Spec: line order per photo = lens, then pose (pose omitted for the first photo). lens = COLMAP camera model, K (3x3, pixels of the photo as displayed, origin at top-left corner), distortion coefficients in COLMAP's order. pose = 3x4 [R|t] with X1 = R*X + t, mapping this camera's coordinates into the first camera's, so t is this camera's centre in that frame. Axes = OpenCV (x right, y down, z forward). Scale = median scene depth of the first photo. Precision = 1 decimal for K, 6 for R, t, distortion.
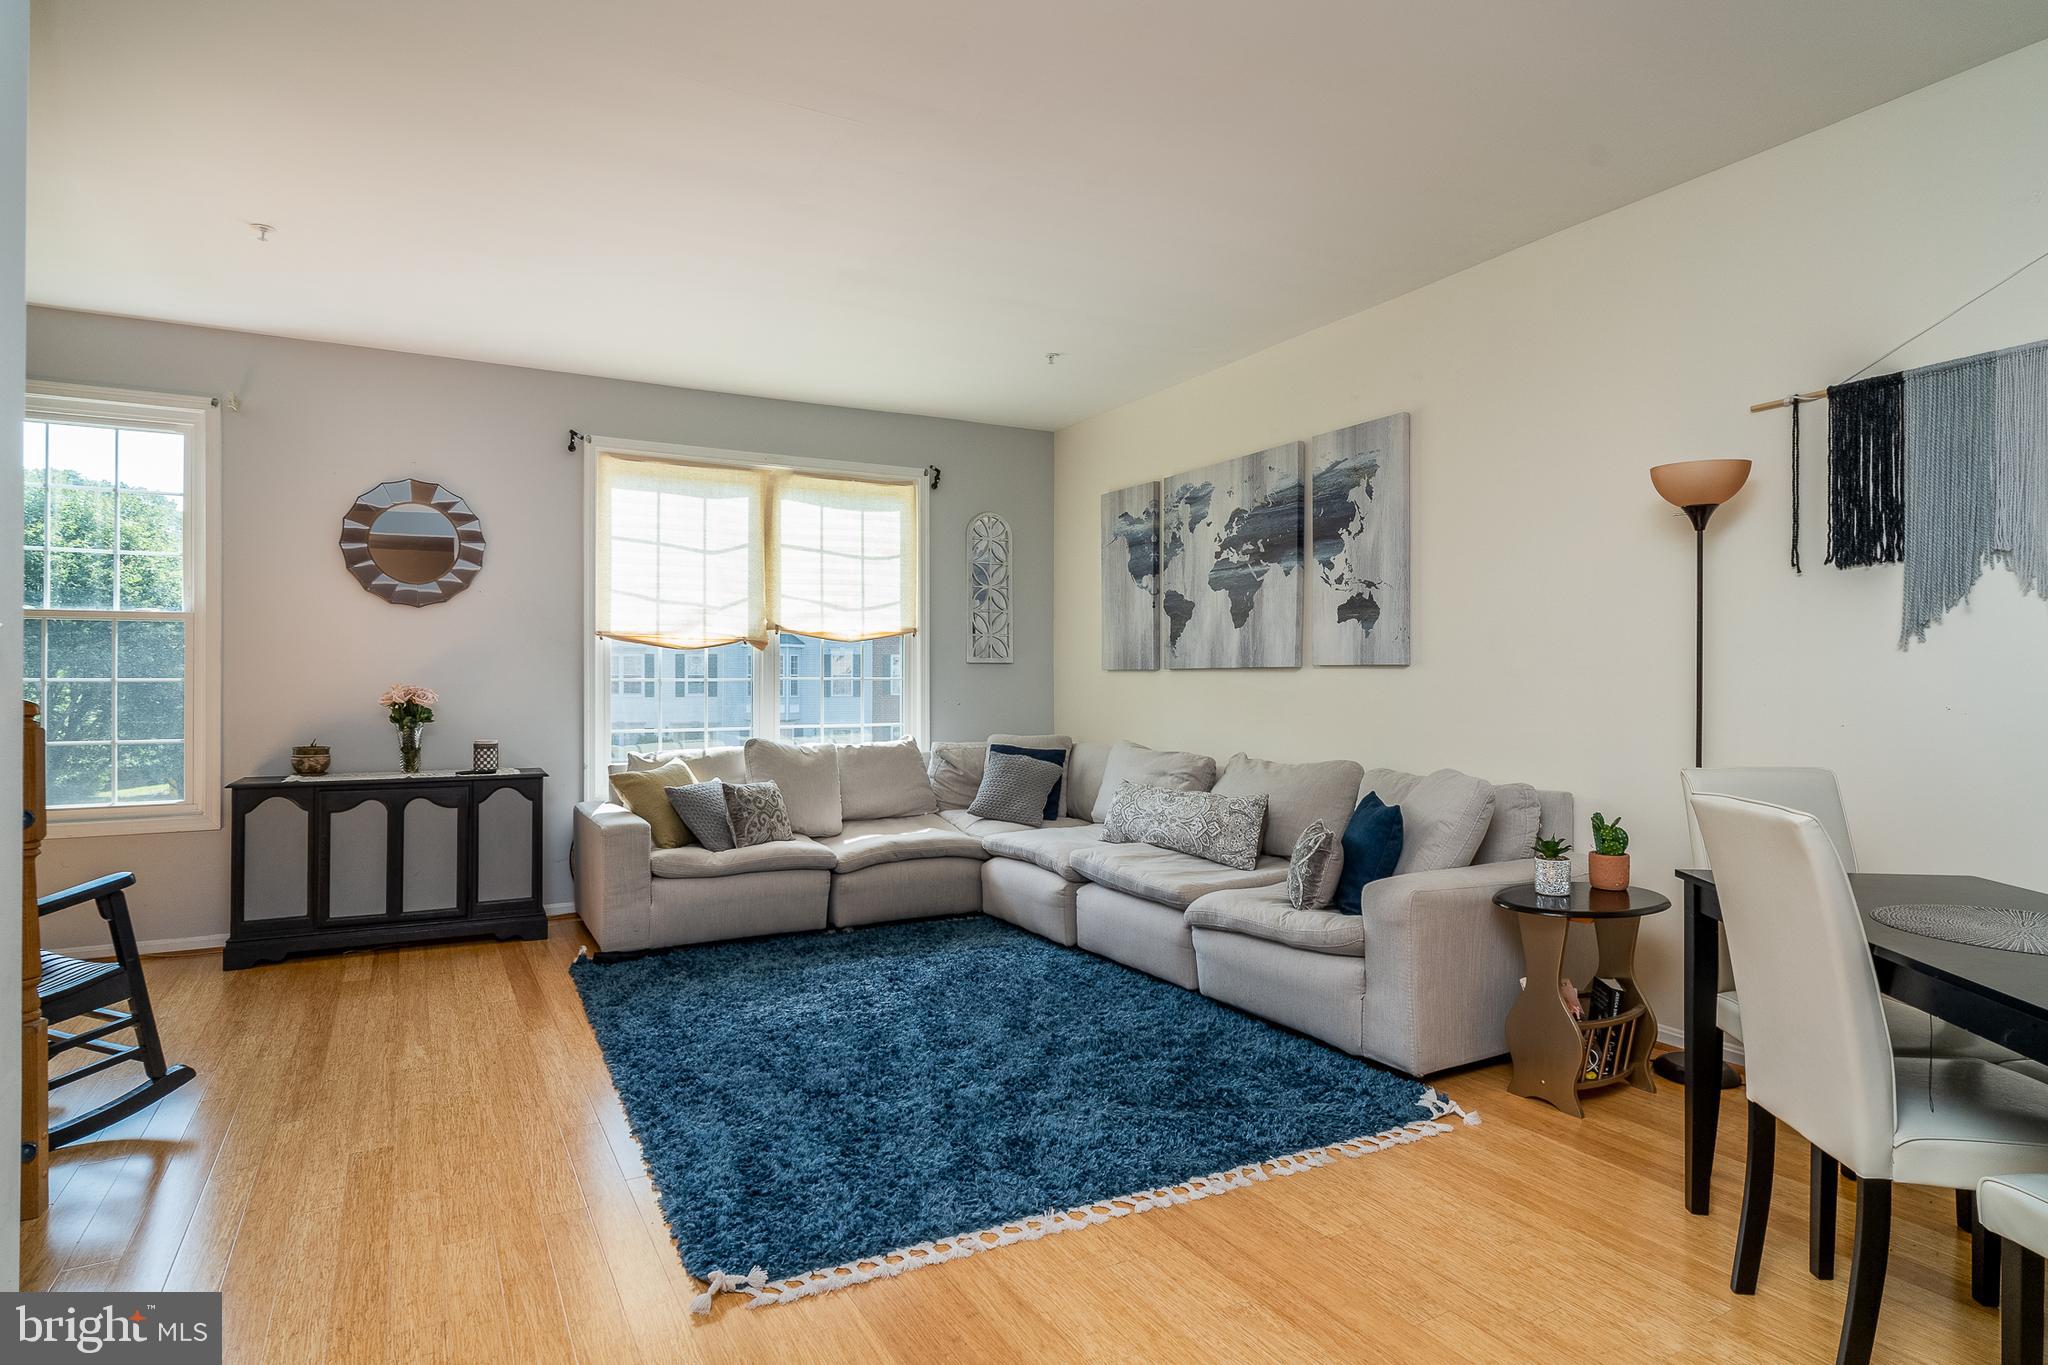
lens RADIAL K [[1076.1, 0, 1028.9], [0, 1076.1, 673.5], [0, 0, 1]] dist [0.003229, -0.000115]
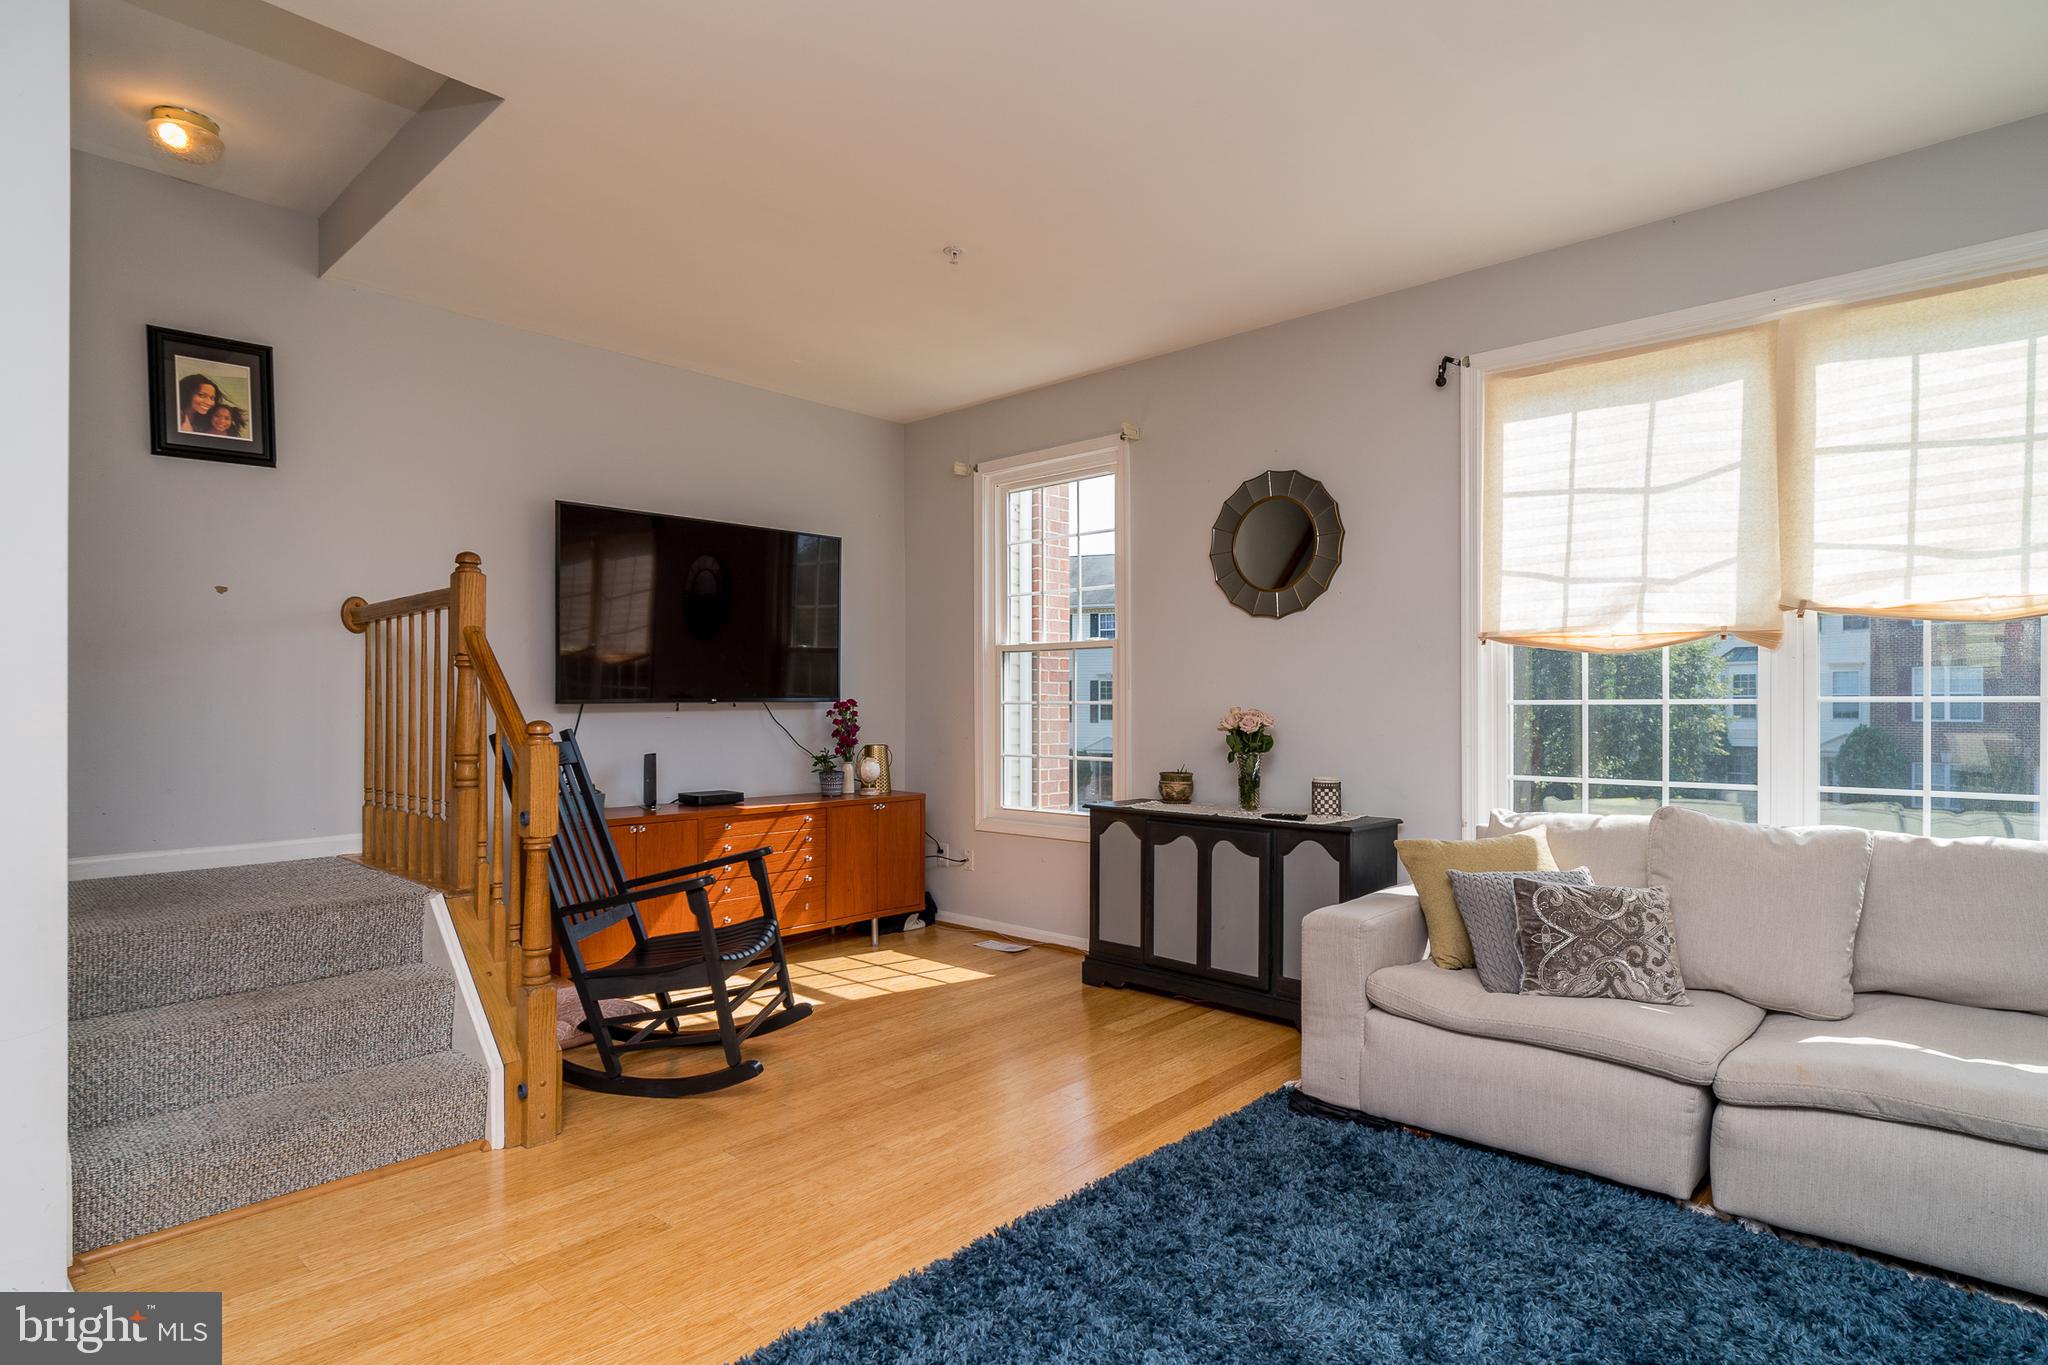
lens RADIAL K [[1071.8, 0, 1026.2], [0, 1071.8, 709.6], [0, 0, 1]] dist [0.000041, -0.000281]
pose [[0.308151, 0.008368, -0.951301, 0.218999], [0.009819, 0.999880, 0.011976, -0.000789], [0.951287, -0.013031, 0.308032, 0.638065]]
